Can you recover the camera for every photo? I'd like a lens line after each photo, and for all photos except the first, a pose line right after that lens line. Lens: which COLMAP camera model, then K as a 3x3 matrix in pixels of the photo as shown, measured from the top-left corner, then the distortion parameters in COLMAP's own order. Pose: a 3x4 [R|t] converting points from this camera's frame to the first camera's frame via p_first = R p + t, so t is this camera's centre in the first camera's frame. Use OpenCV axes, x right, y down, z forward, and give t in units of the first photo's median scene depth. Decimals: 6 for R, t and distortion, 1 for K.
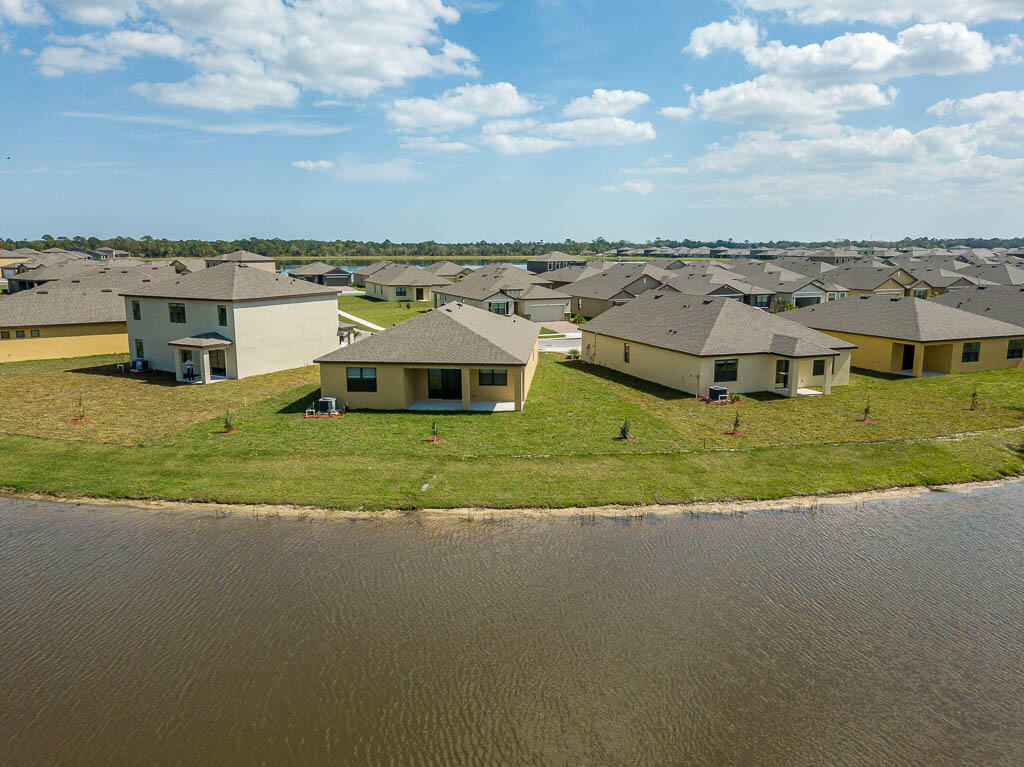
lens RADIAL K [[782.2, 0, 512.0], [0, 782.2, 383.5], [0, 0, 1]] dist [0.023620, 0.000222]
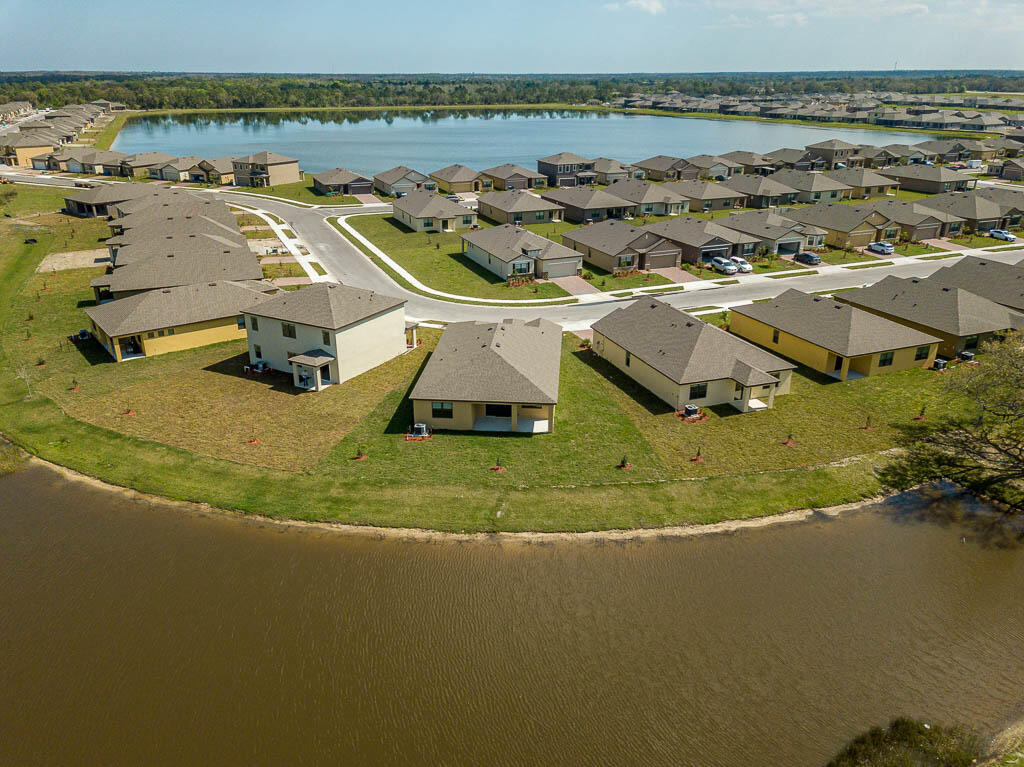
lens RADIAL K [[782.2, 0, 512.0], [0, 782.2, 383.5], [0, 0, 1]] dist [0.023620, 0.000222]
pose [[0.999999, 0.000857, -0.001216, -0.056855], [-0.000594, 0.979438, 0.201745, -0.315614], [0.001364, -0.201744, 0.979437, -0.364880]]
